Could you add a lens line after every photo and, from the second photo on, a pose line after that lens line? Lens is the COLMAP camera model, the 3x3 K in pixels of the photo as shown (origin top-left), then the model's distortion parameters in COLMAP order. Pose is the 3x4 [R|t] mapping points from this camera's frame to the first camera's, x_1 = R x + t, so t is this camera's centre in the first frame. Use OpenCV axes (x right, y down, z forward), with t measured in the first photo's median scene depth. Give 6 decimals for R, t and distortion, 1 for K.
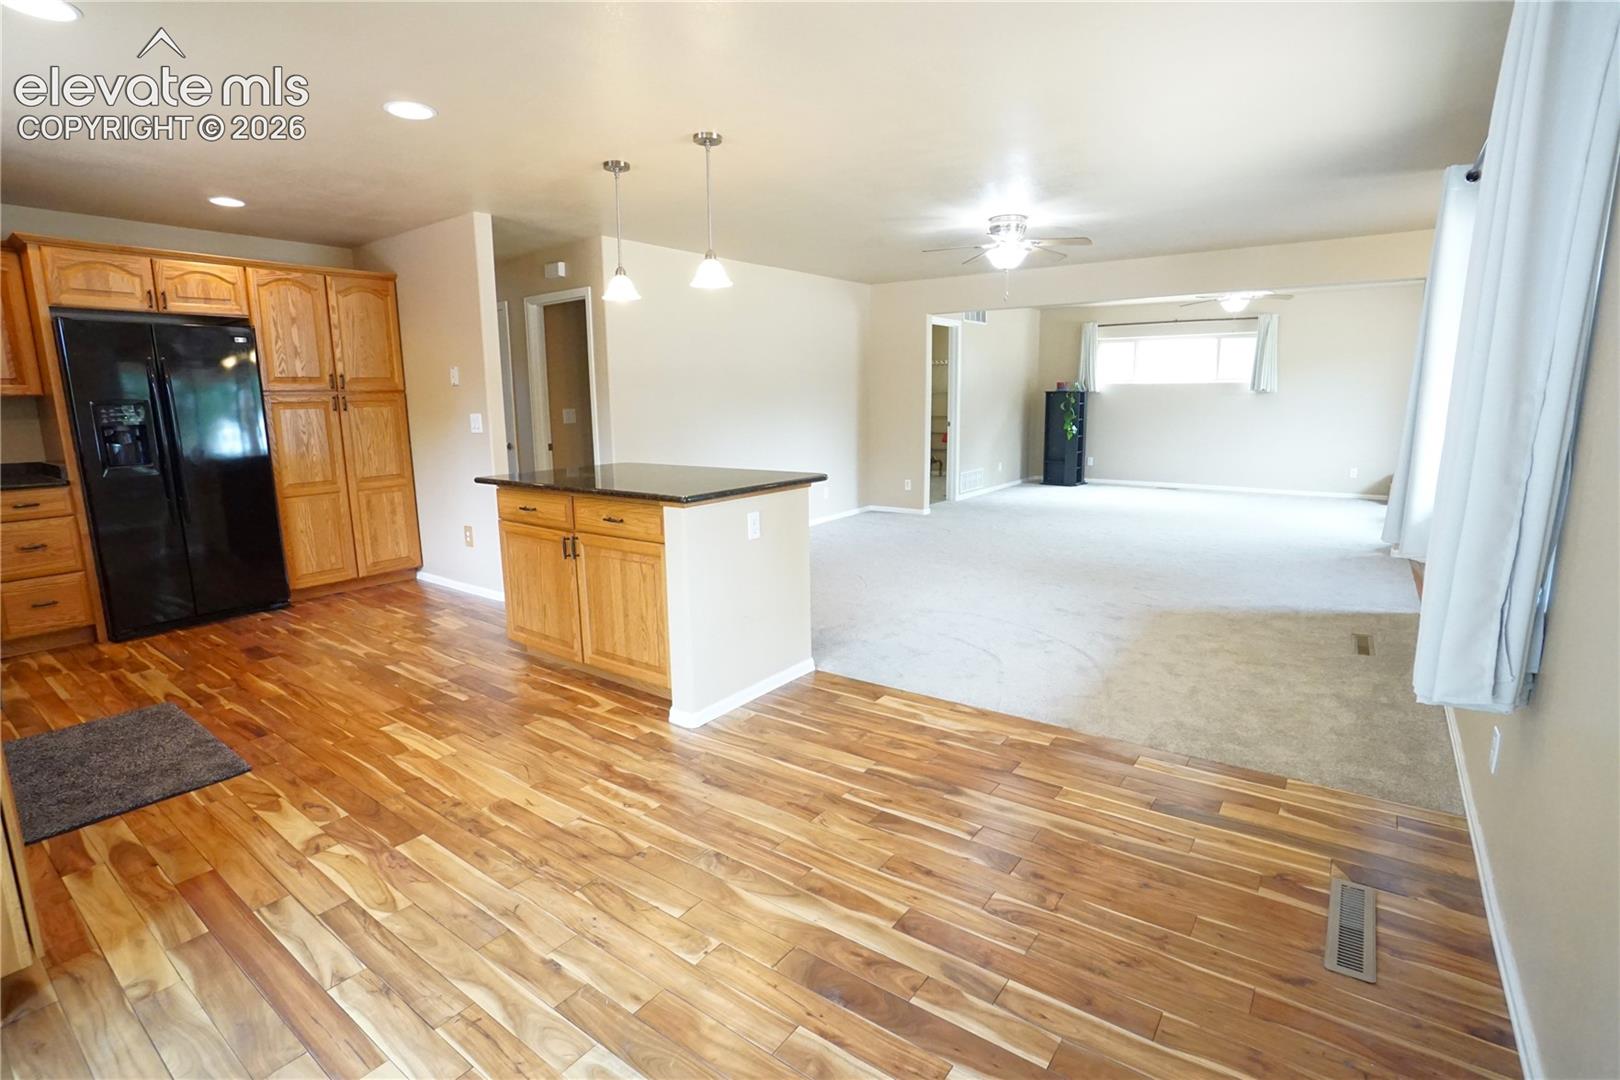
lens RADIAL K [[764.3, 0, 804.2], [0, 764.3, 534.8], [0, 0, 1]] dist [-0.069089, 0.025236]
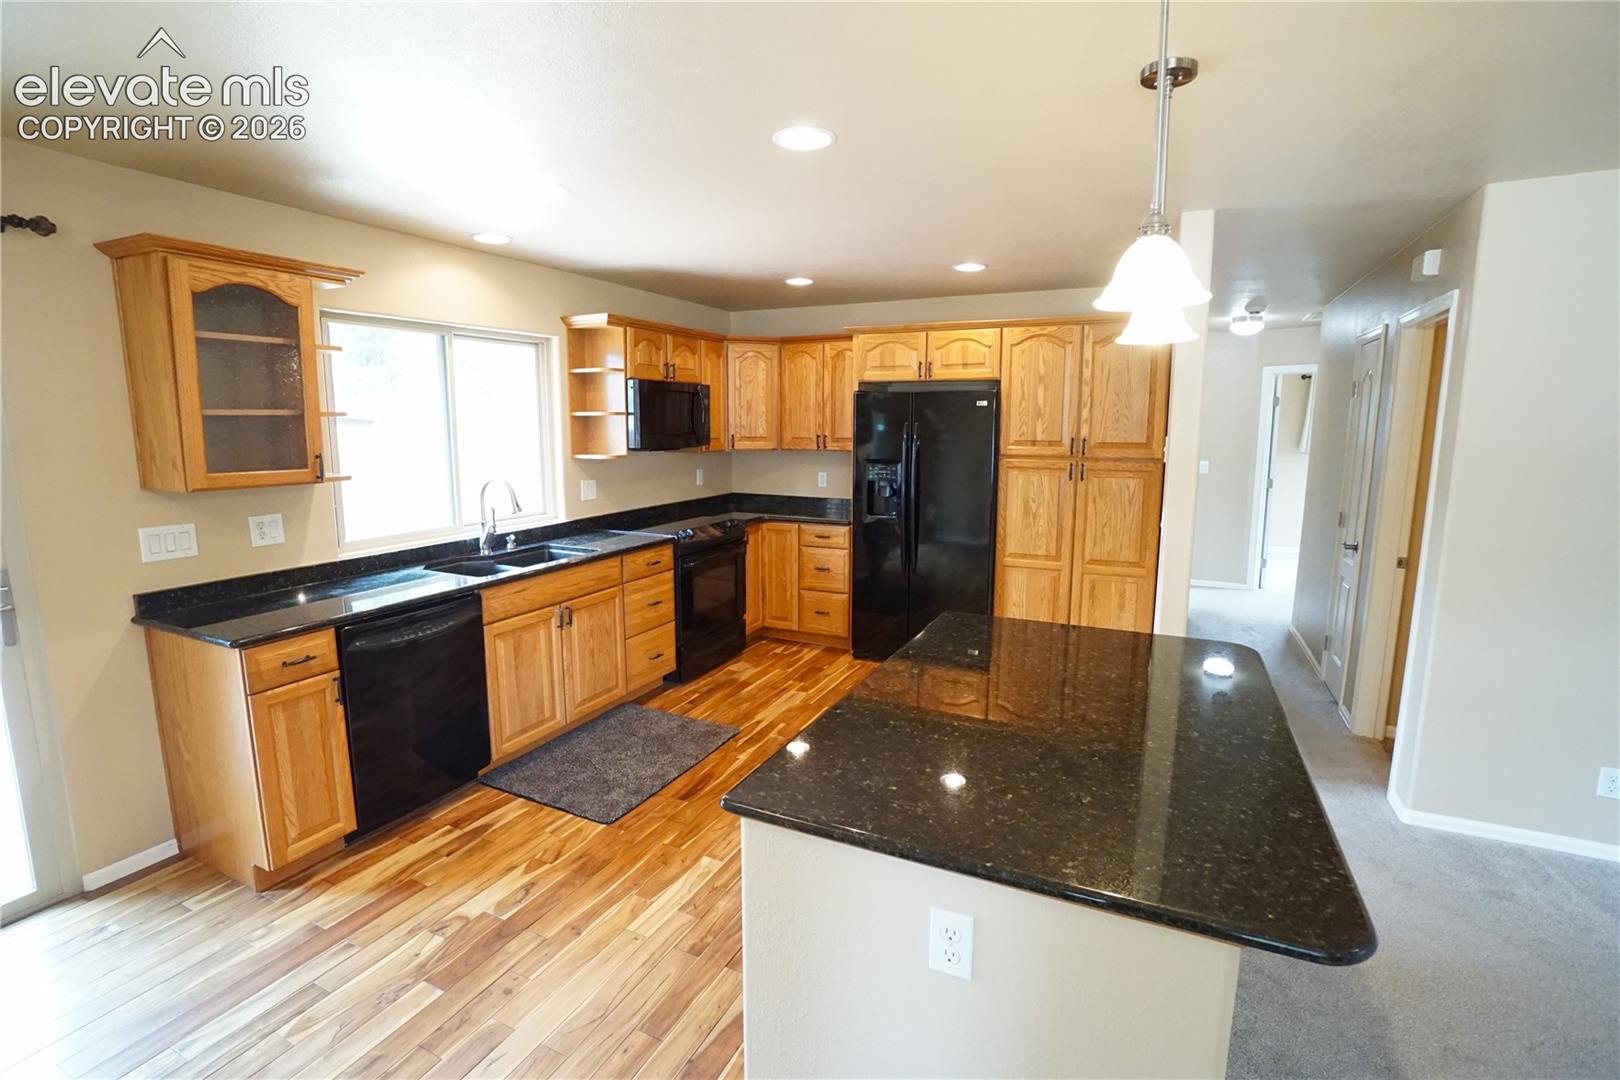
lens RADIAL K [[739.3, 0, 802.2], [0, 739.3, 534.2], [0, 0, 1]] dist [-0.066538, 0.023774]
pose [[0.183498, 0.160173, -0.969883, 0.234019], [-0.178073, 0.975729, 0.127448, -0.237699], [0.966757, 0.149324, 0.207567, 0.797686]]
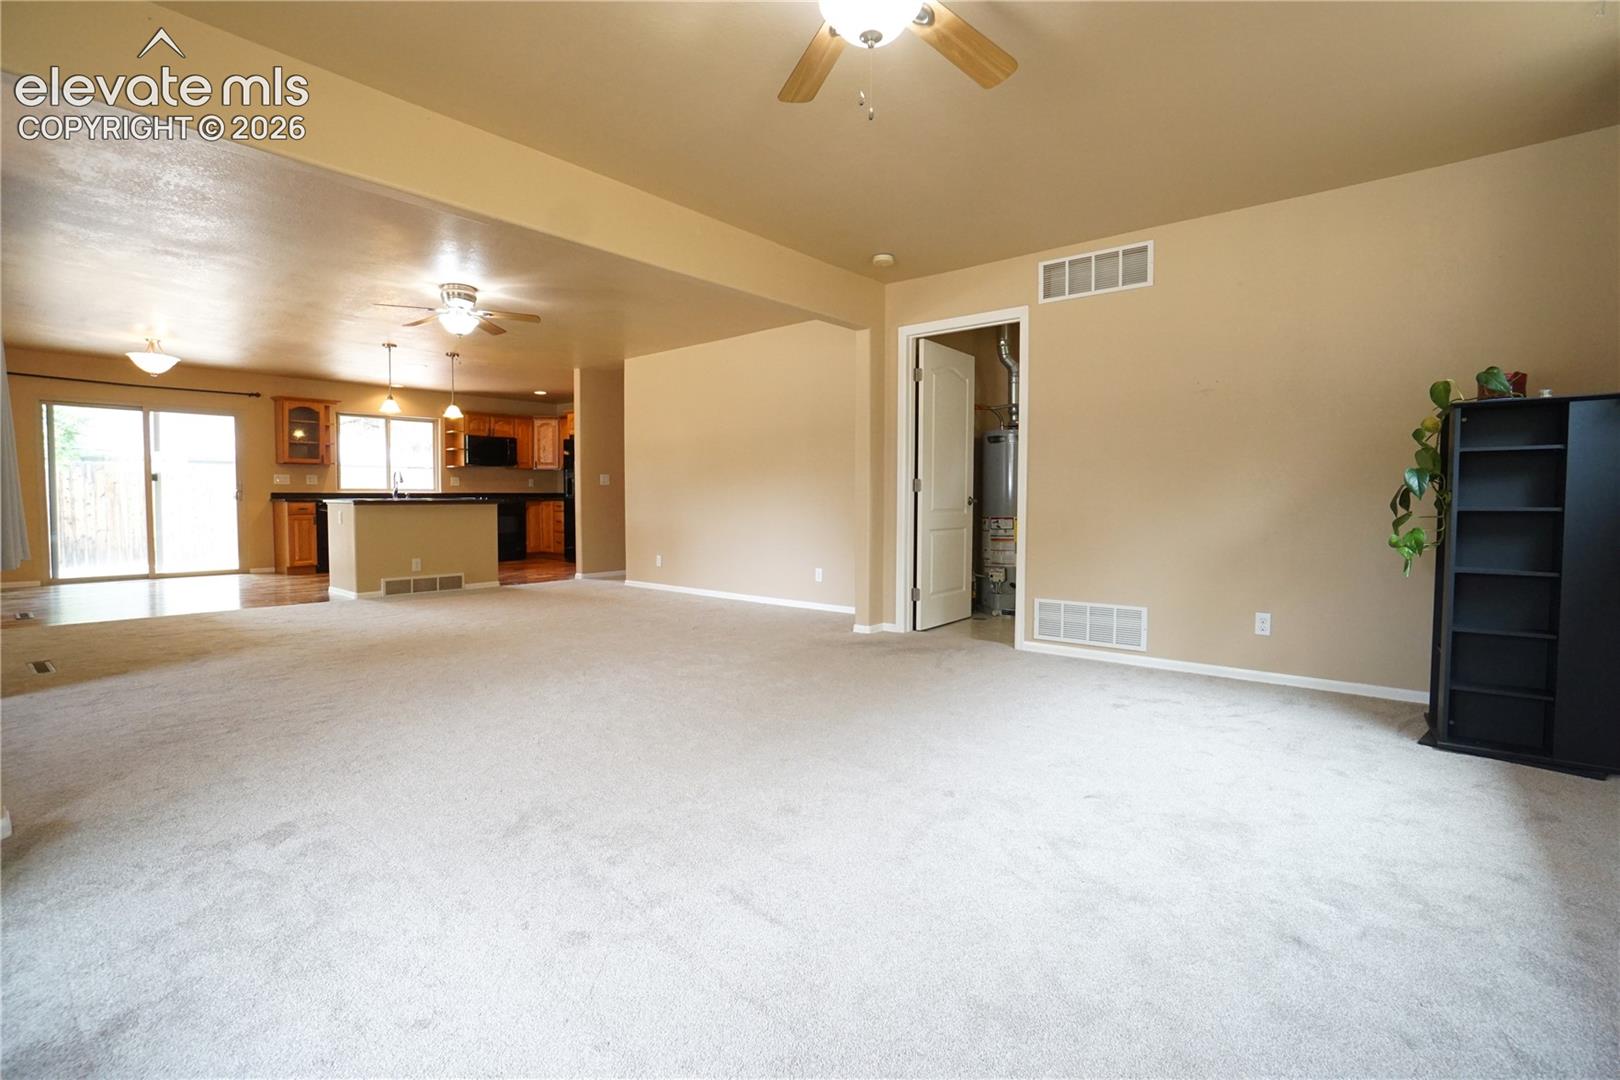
lens RADIAL K [[739.3, 0, 802.2], [0, 739.3, 534.2], [0, 0, 1]] dist [-0.066538, 0.023774]
pose [[-0.068186, 0.063447, -0.995653, 1.950555], [-0.182014, 0.980436, 0.074942, -0.366892], [0.980929, 0.186333, -0.055303, 2.422474]]
